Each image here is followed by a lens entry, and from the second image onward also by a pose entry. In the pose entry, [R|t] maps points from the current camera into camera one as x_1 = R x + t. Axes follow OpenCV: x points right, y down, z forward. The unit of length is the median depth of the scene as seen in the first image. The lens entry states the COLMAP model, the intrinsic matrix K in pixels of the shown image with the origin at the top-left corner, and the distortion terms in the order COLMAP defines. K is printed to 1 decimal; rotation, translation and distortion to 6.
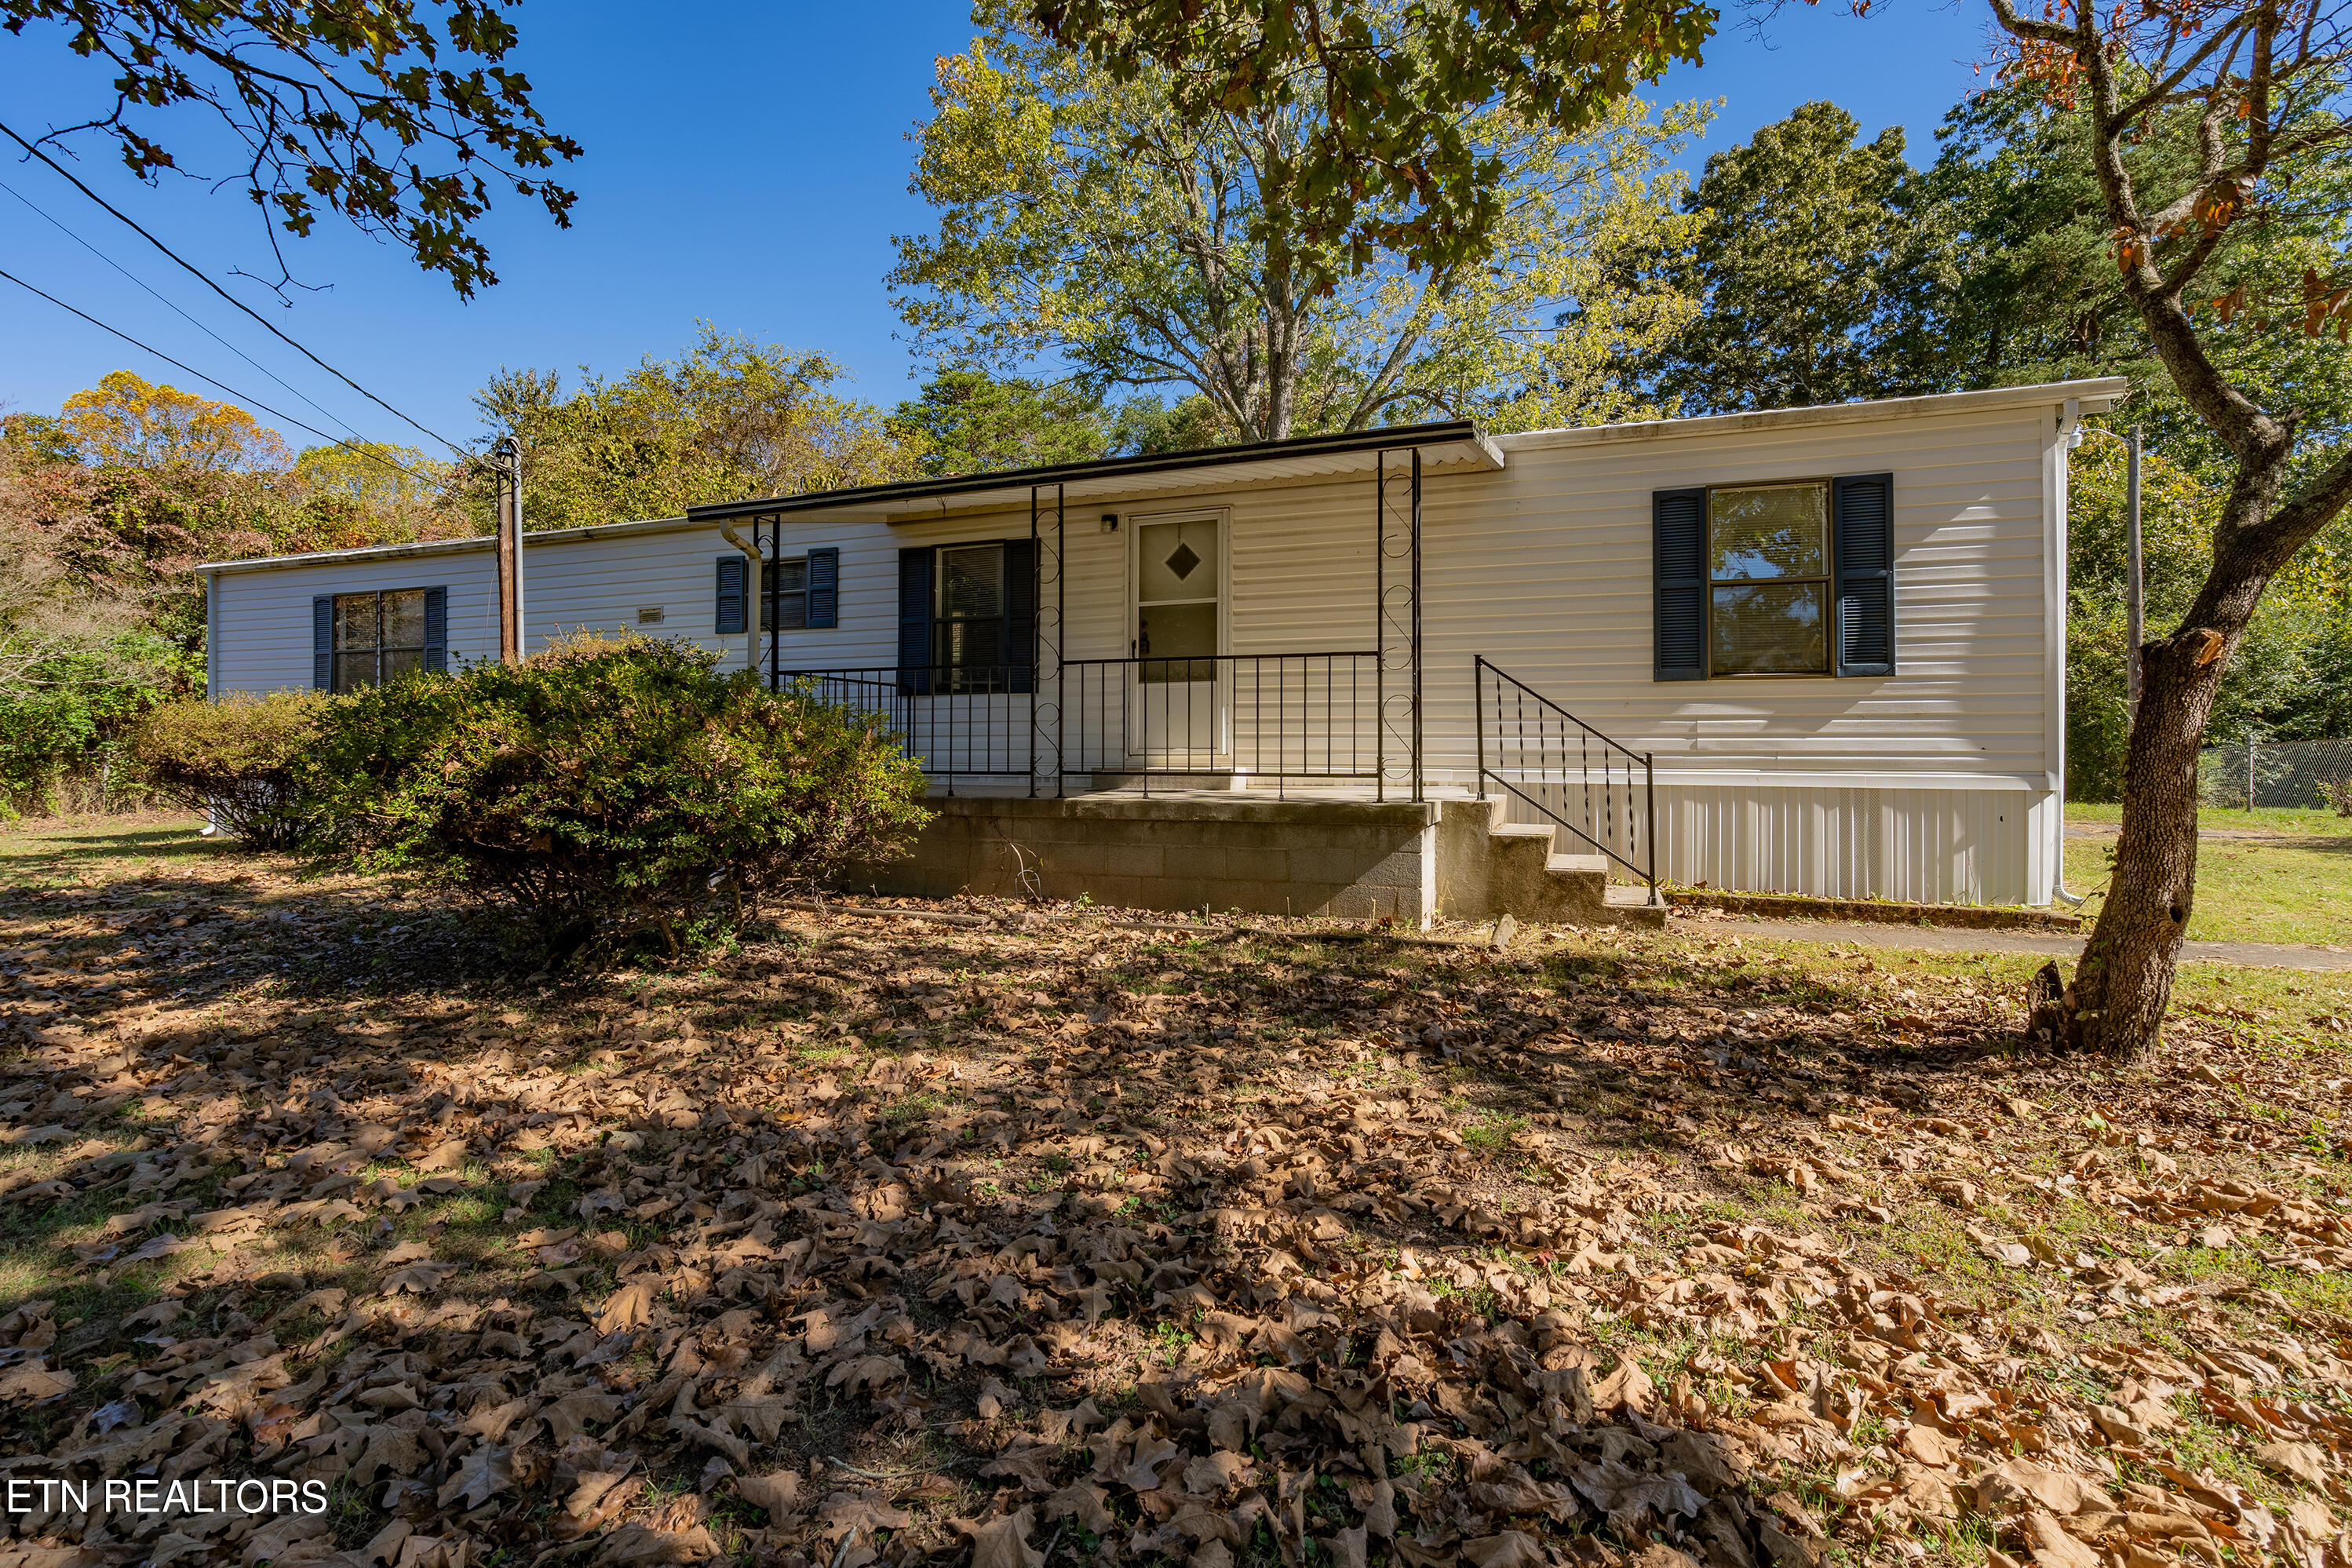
lens RADIAL K [[1085.2, 0, 1171.7], [0, 1085.2, 739.8], [0, 0, 1]] dist [-0.005155, -0.000201]
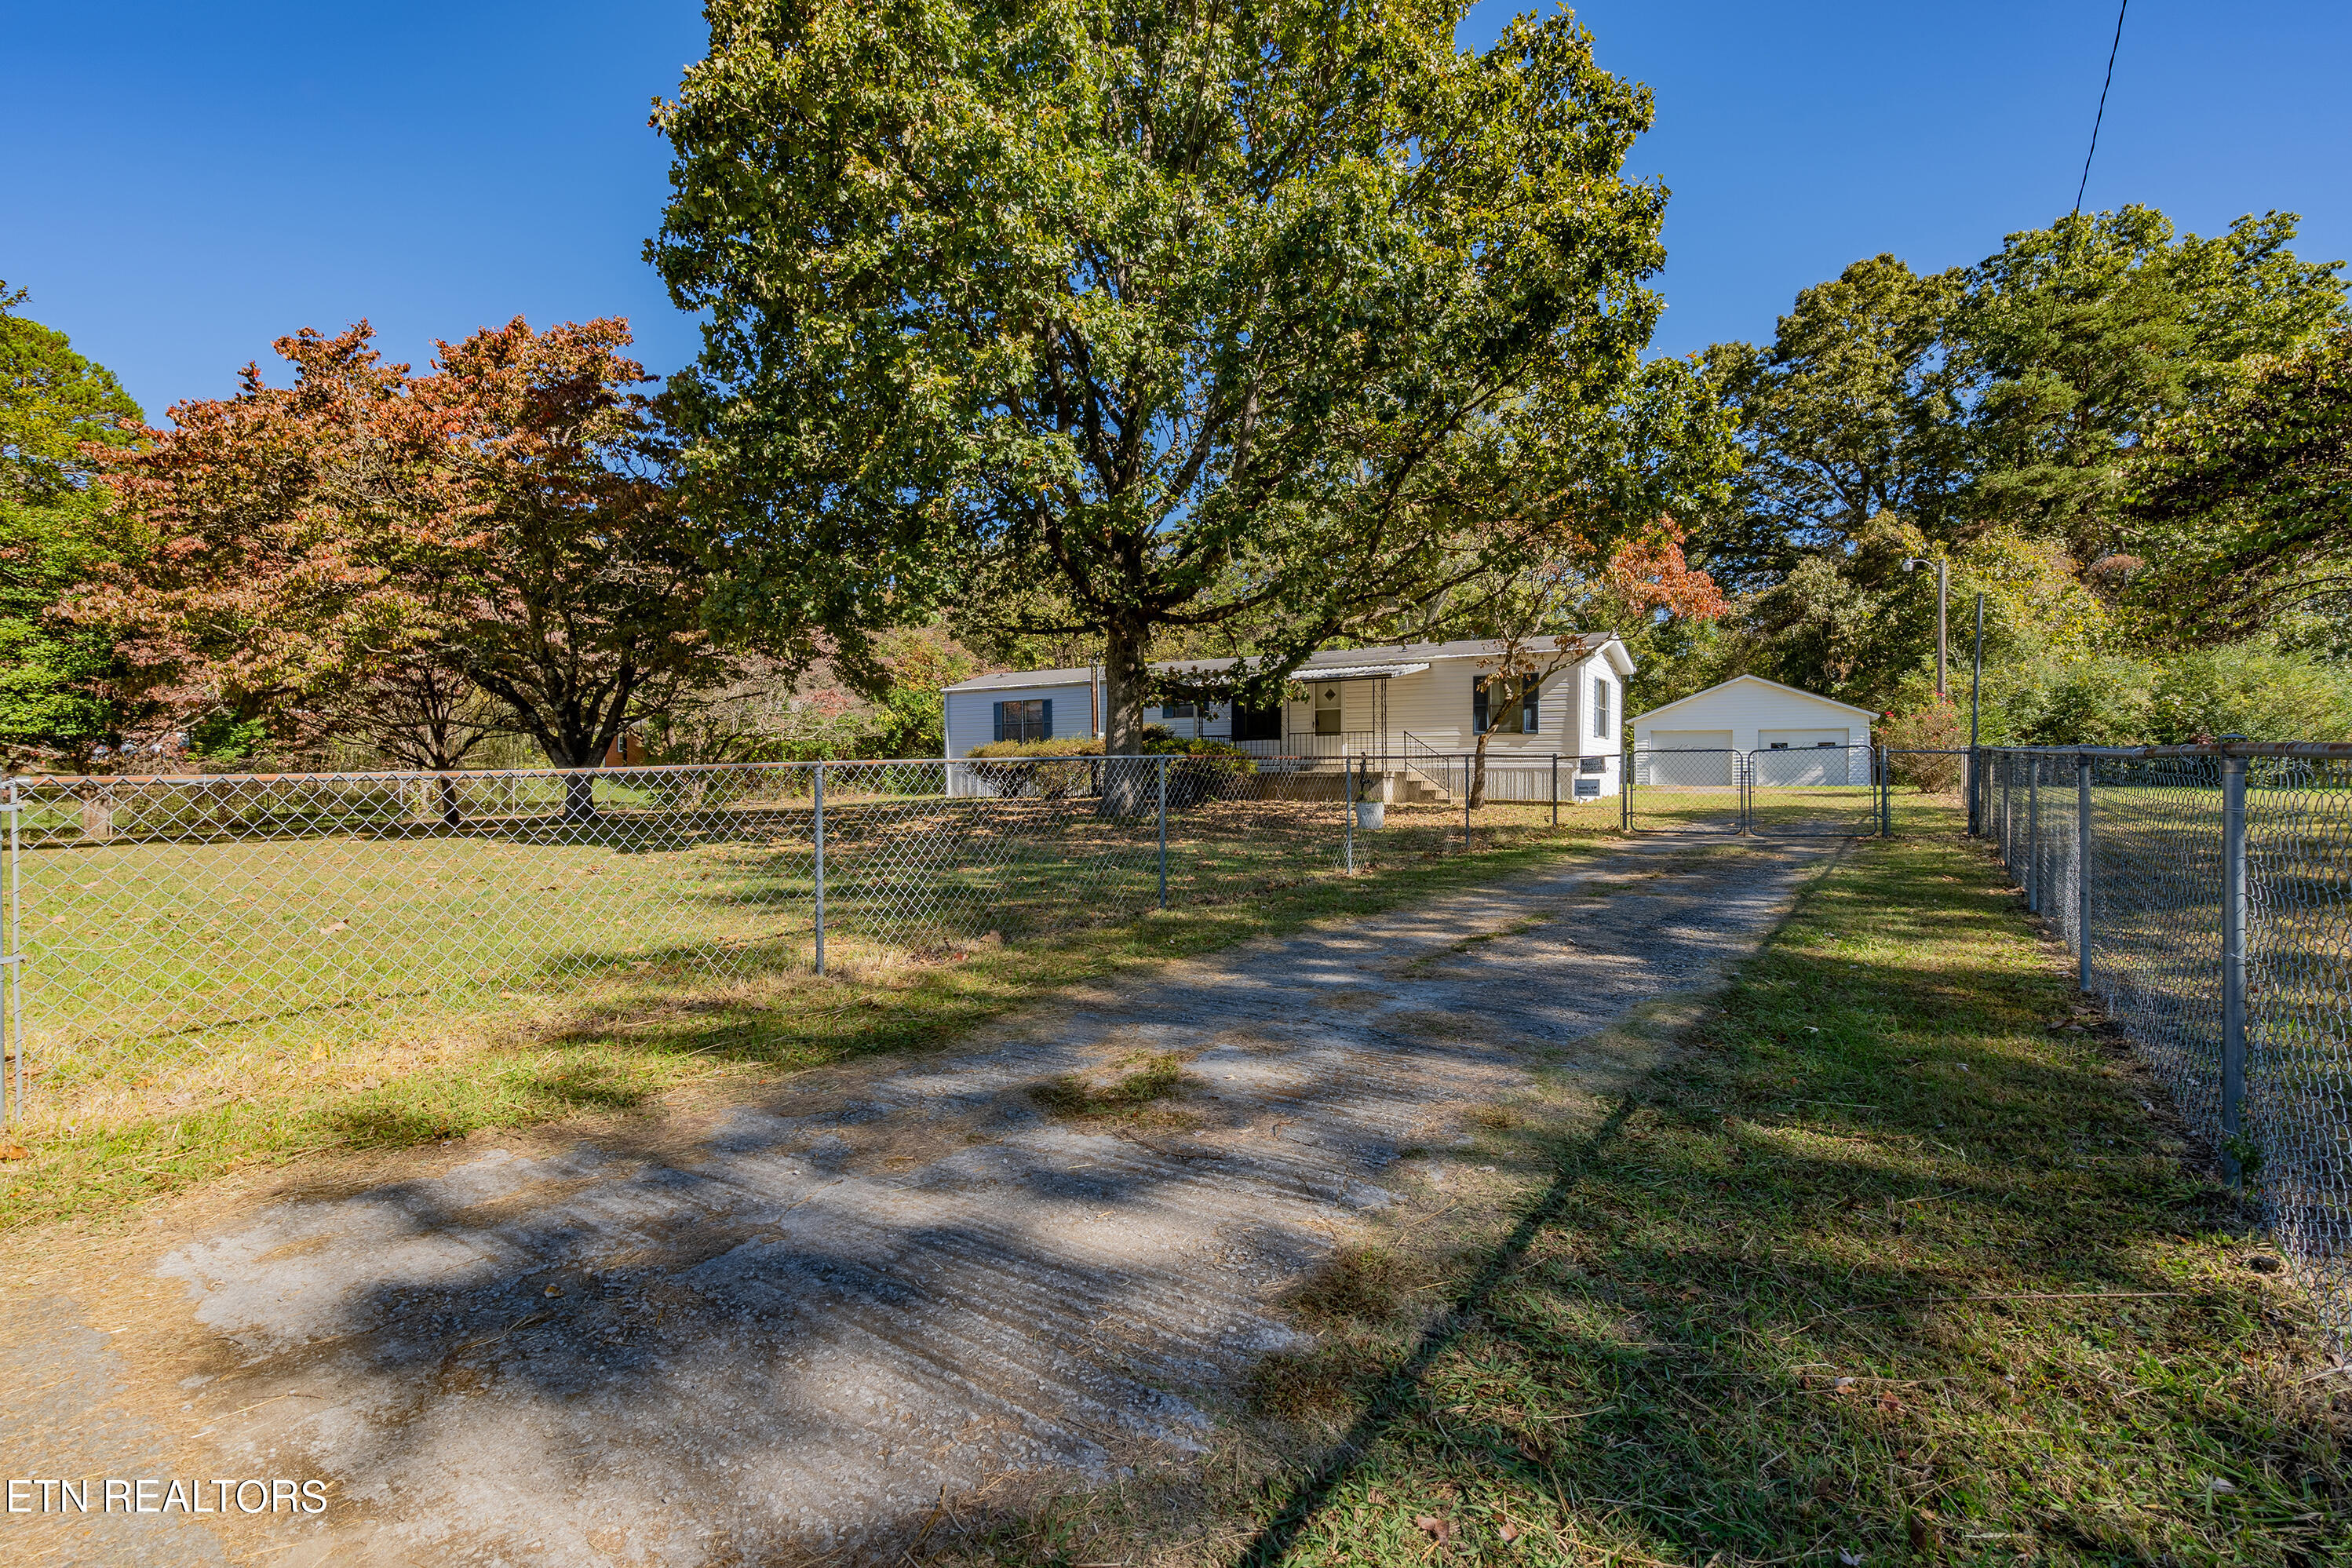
lens RADIAL K [[1065.7, 0, 1176.0], [0, 1065.7, 784.0], [0, 0, 1]] dist [-0.002936, -0.000069]
pose [[0.976965, -0.005503, -0.213330, 0.260219], [0.010952, 0.999643, 0.024372, 0.003139], [0.213119, -0.026147, 0.976676, -2.295156]]
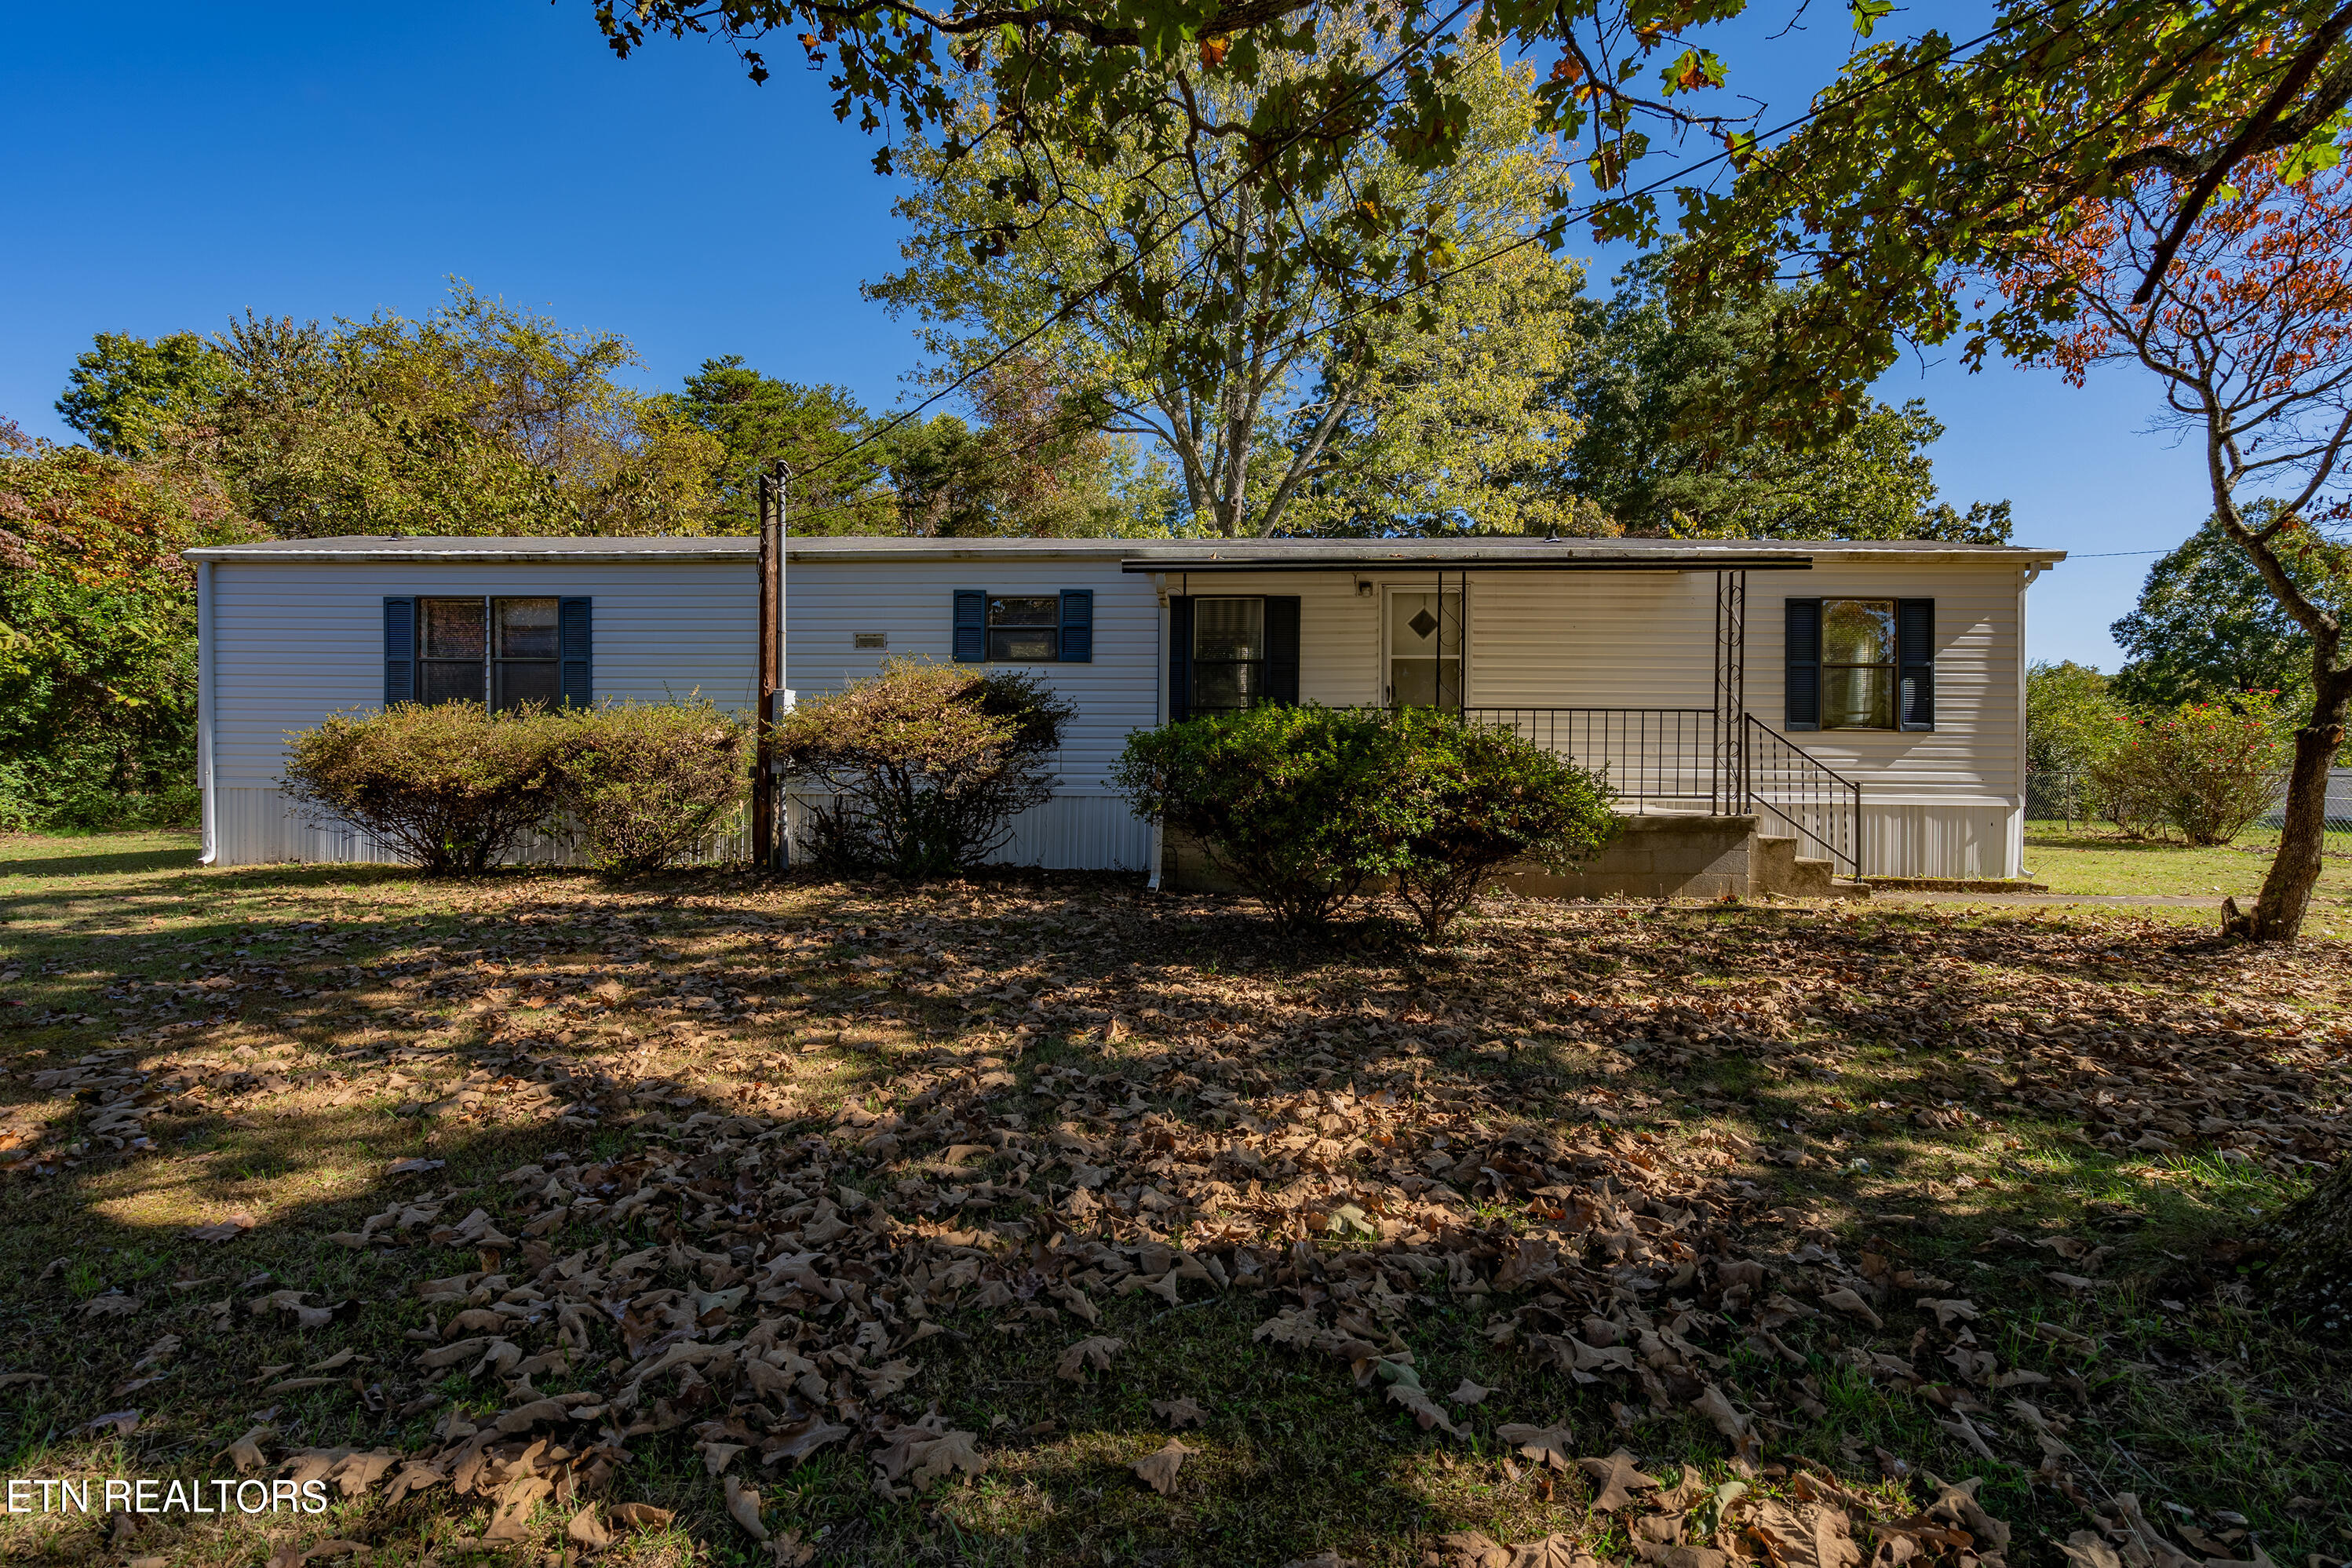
lens RADIAL K [[1065.7, 0, 1176.0], [0, 1065.7, 784.0], [0, 0, 1]] dist [-0.002936, -0.000069]
pose [[0.947355, 0.002944, 0.320172, -0.774938], [-0.010367, 0.999715, 0.021484, -0.006034], [-0.320018, -0.023672, 0.947116, -0.076325]]
